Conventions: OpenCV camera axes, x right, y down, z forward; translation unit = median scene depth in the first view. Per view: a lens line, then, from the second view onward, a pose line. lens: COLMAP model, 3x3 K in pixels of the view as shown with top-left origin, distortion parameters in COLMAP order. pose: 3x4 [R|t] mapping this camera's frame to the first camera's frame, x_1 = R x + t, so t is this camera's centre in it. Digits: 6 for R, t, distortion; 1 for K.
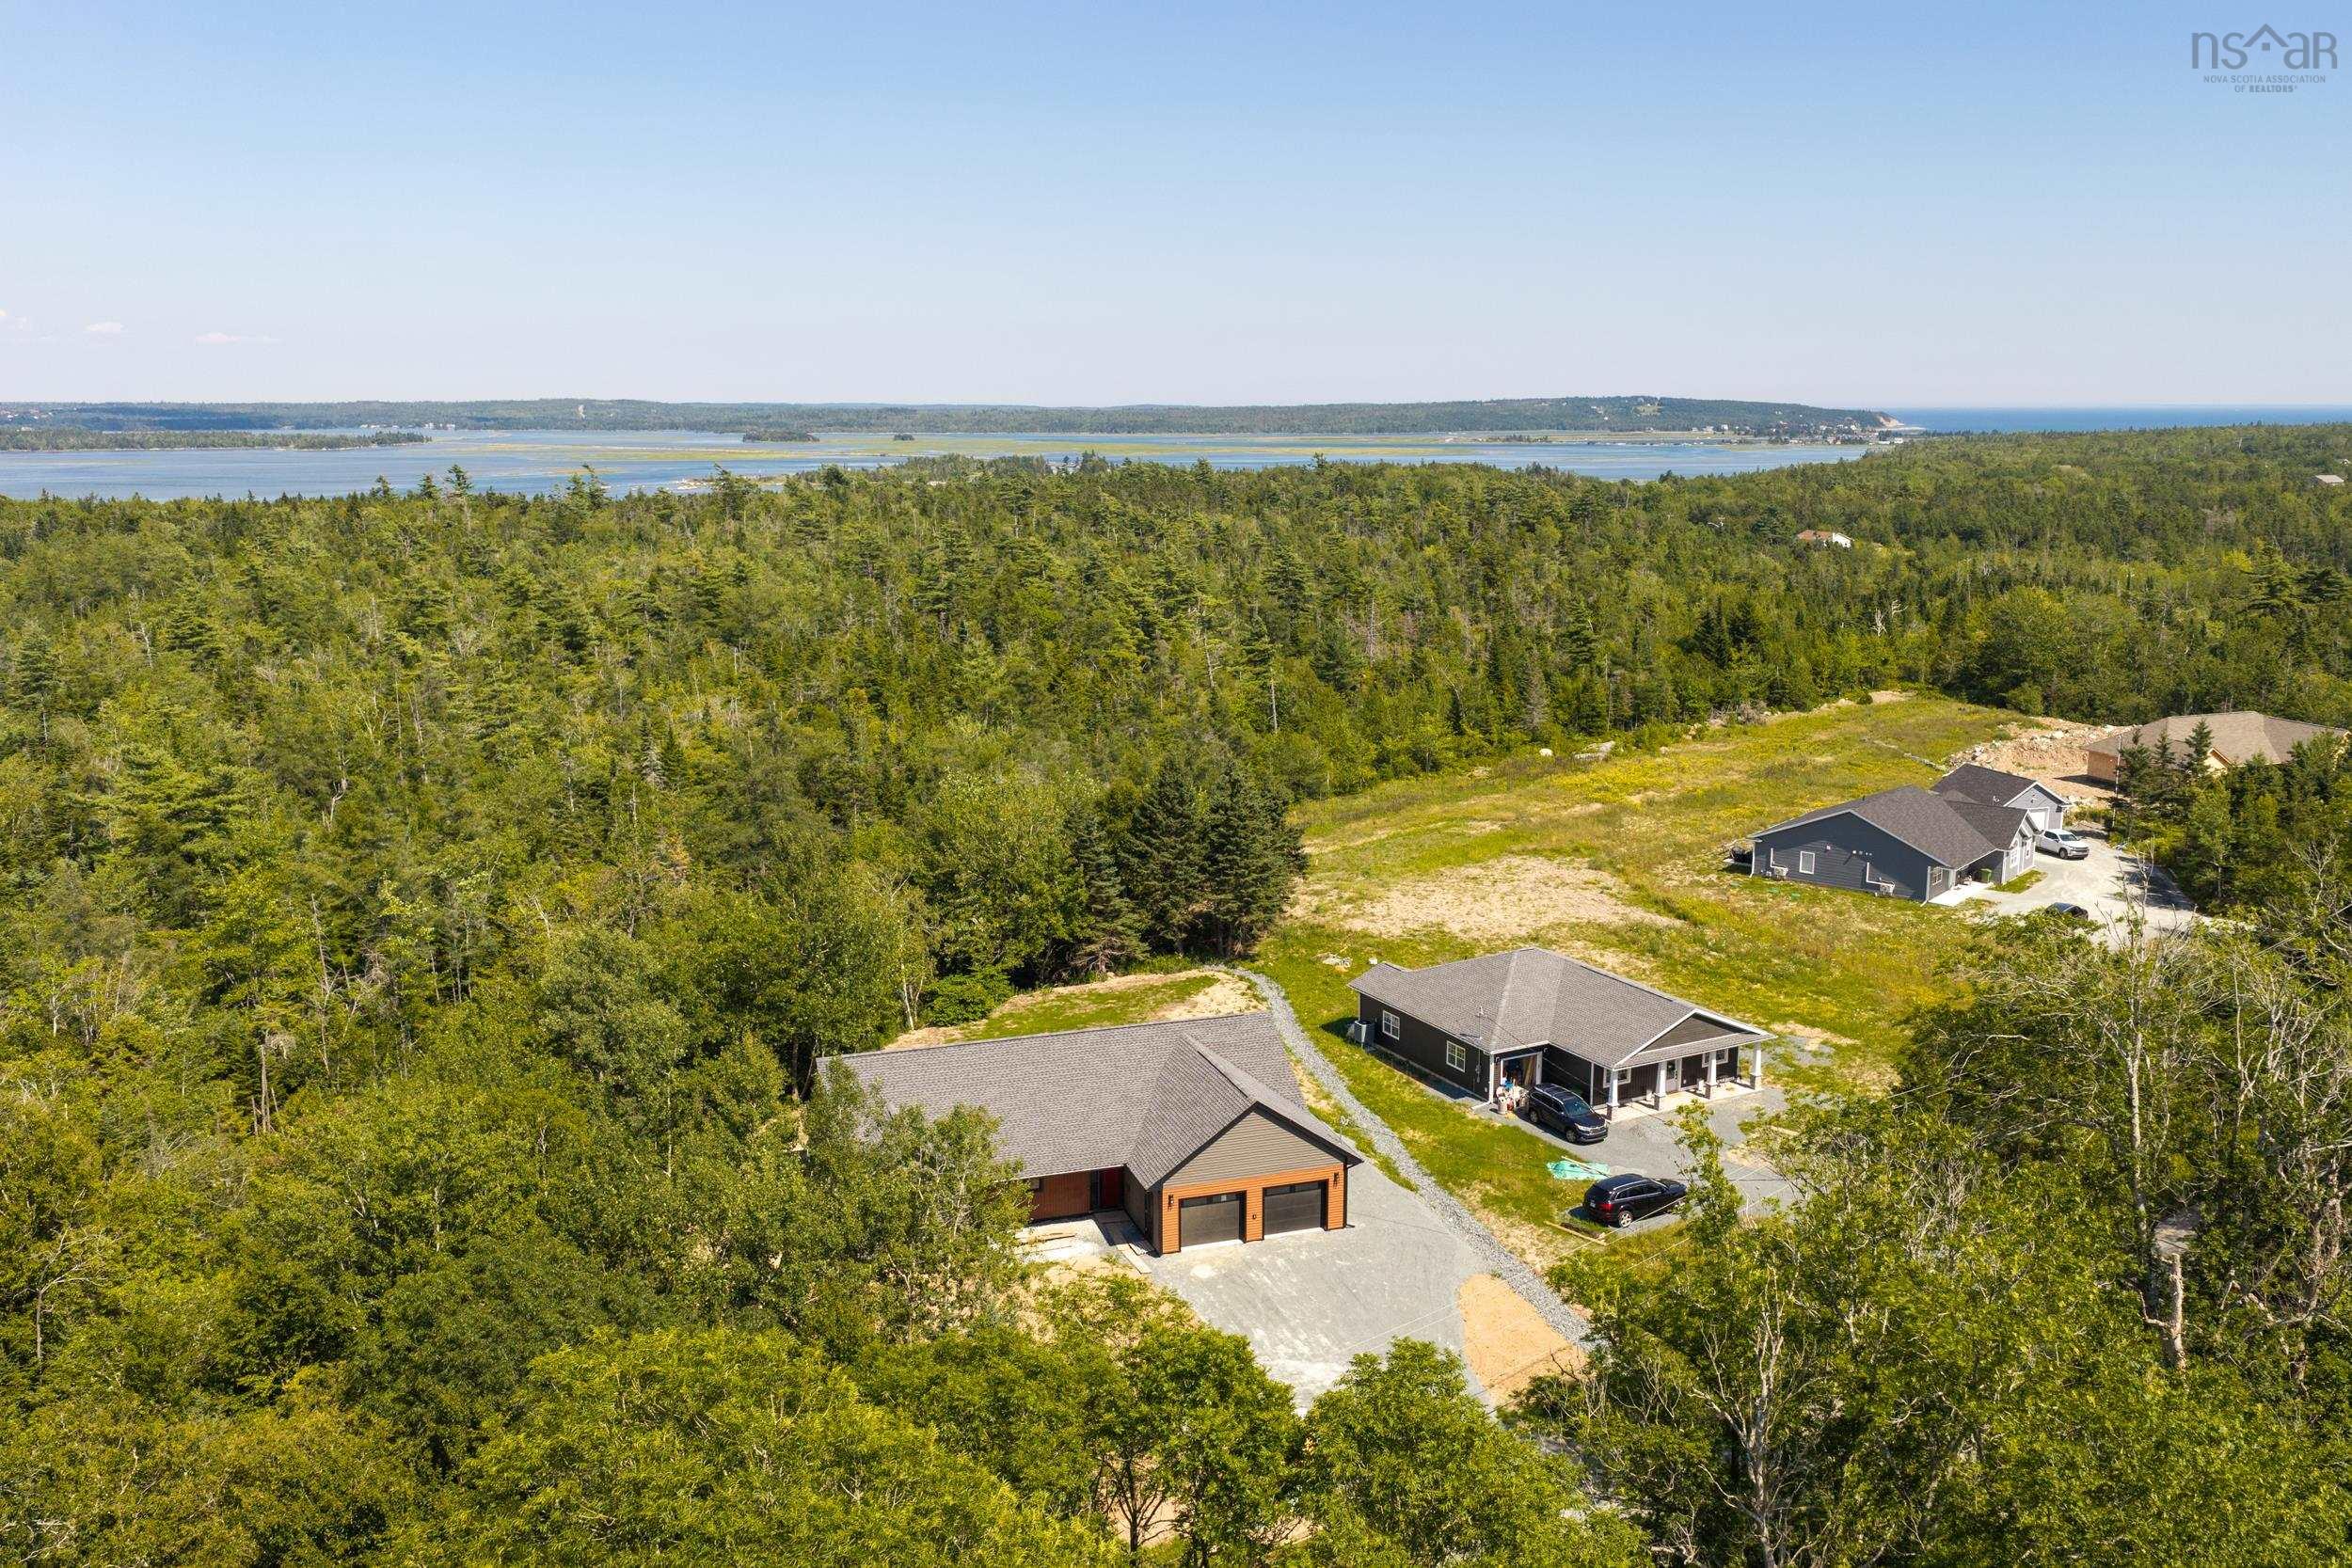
lens RADIAL K [[1822.4, 0, 1176.0], [0, 1822.4, 784.0], [0, 0, 1]] dist [0.005041, -0.002305]
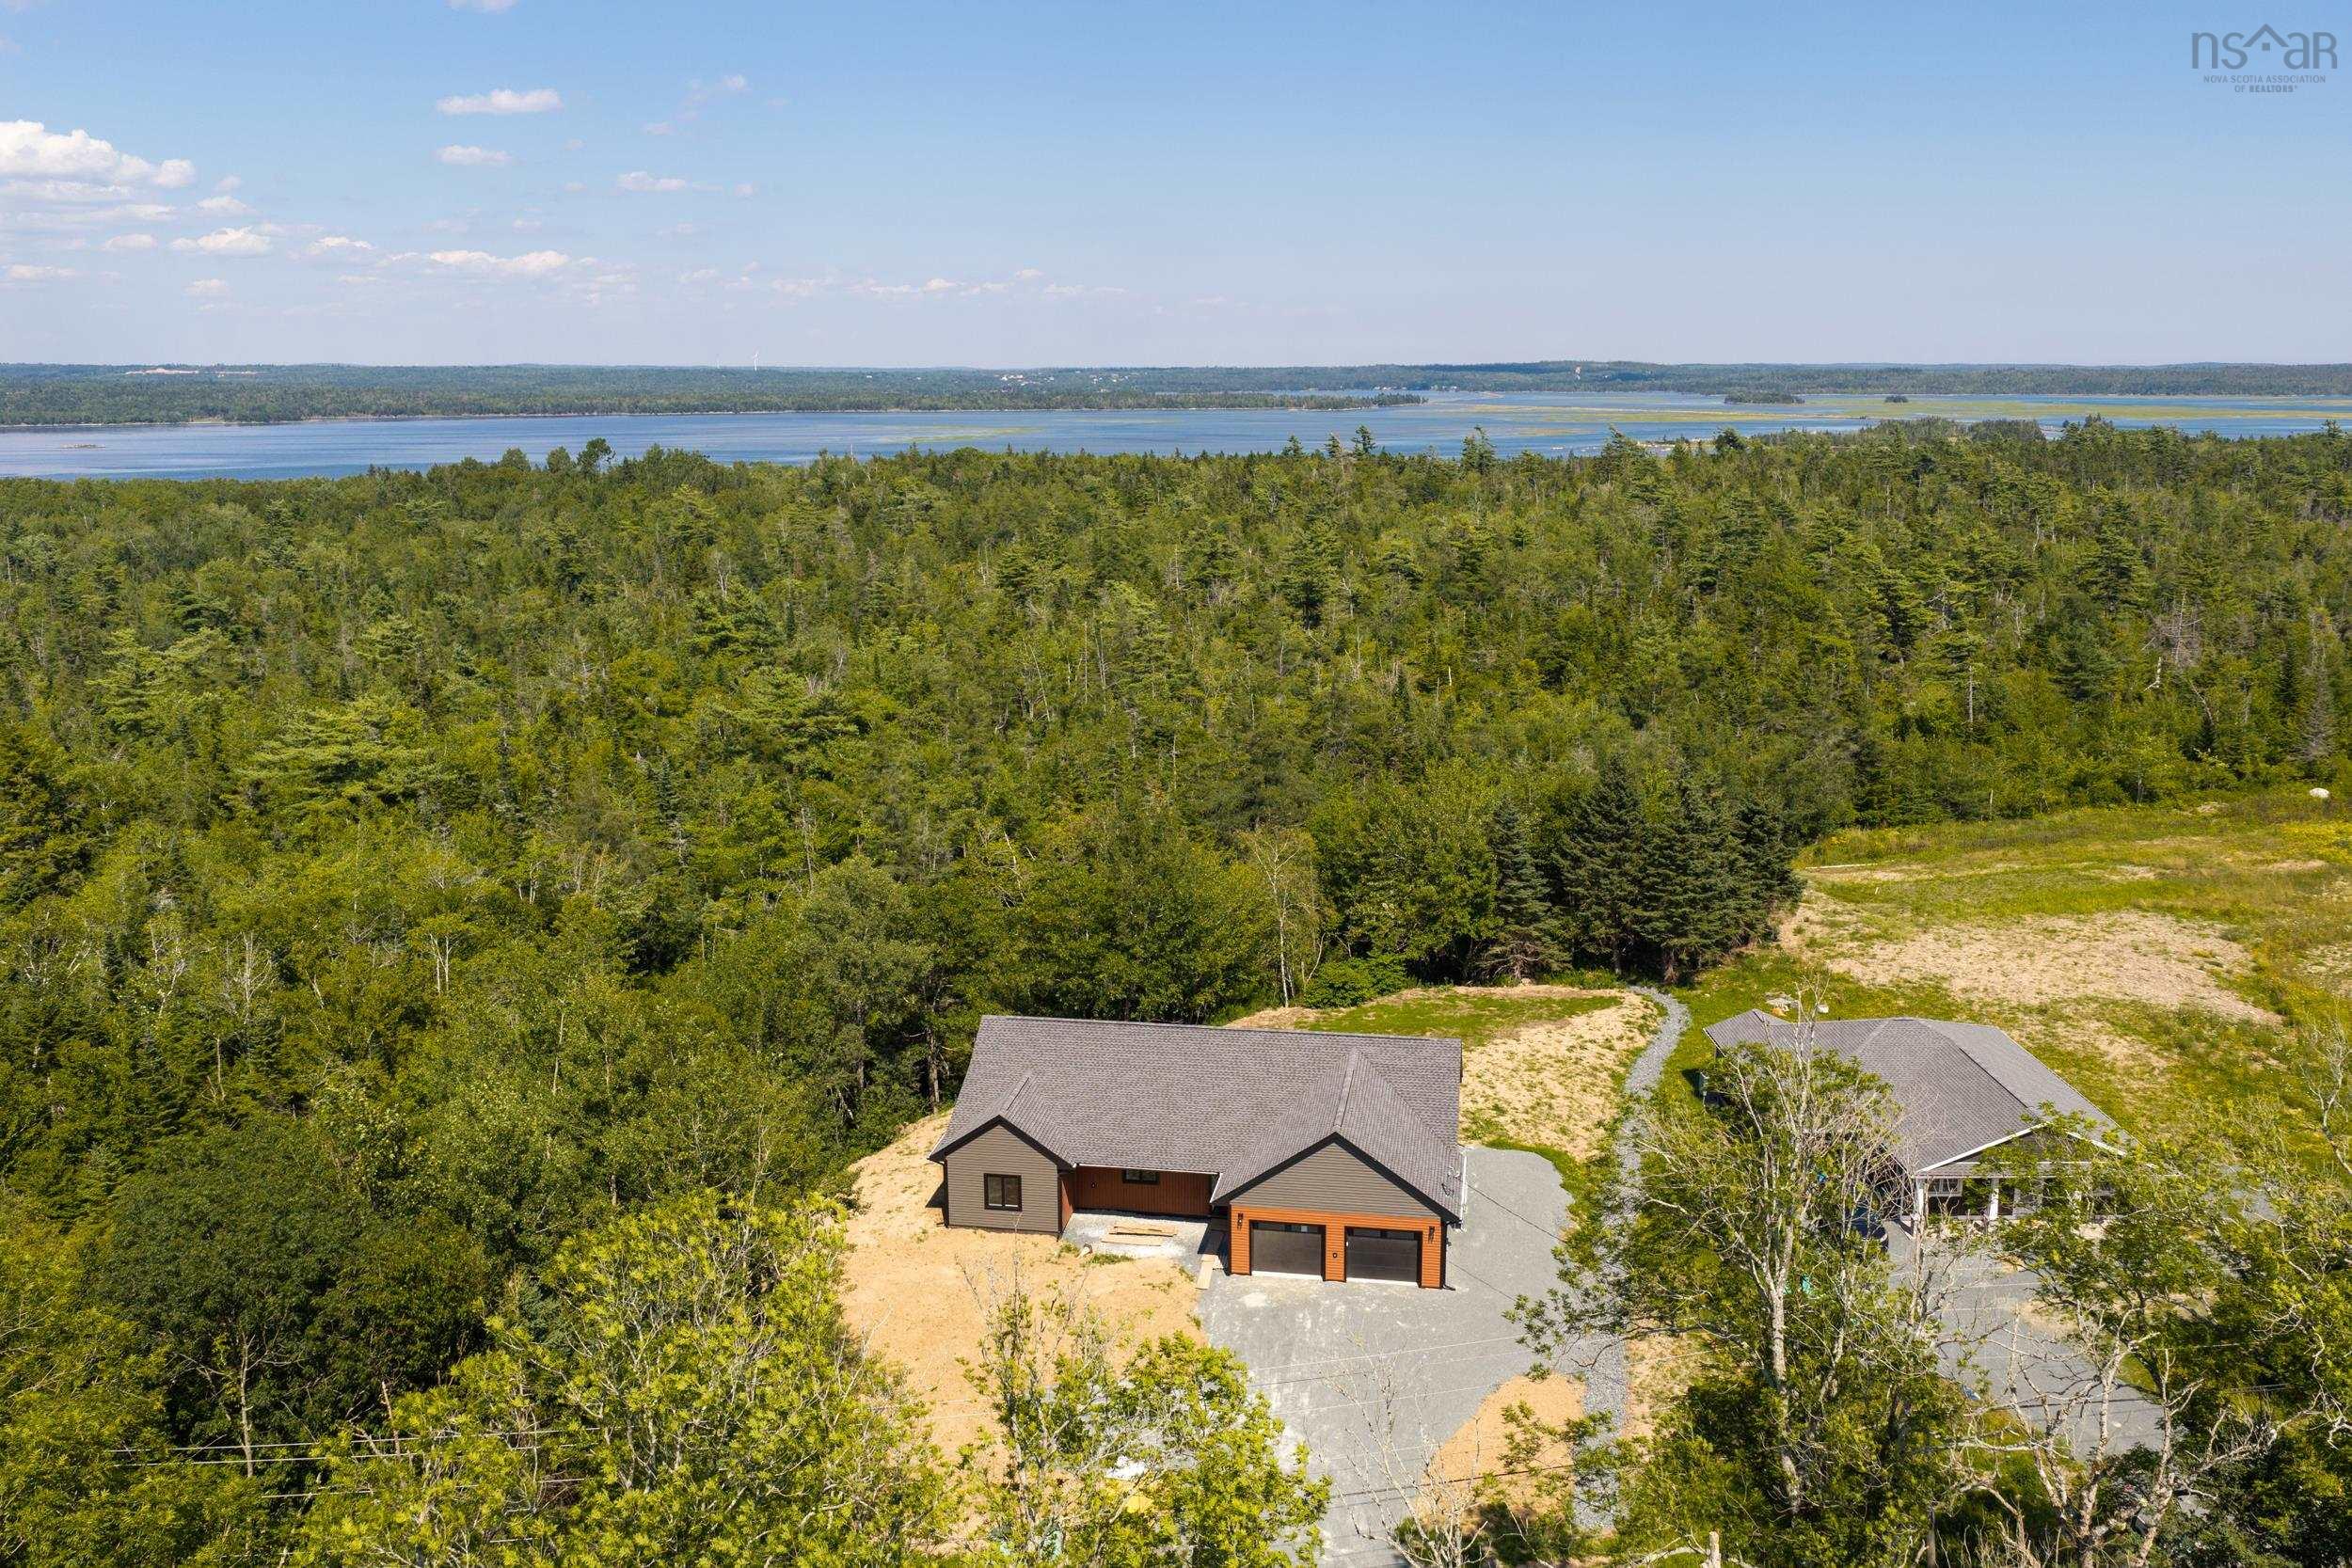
lens RADIAL K [[1822.4, 0, 1176.0], [0, 1822.4, 784.0], [0, 0, 1]] dist [0.005041, -0.002305]
pose [[0.891145, 0.095384, -0.443580, 0.214110], [-0.086654, 0.995437, 0.039964, -0.018866], [0.445367, 0.002824, 0.895343, 0.078143]]
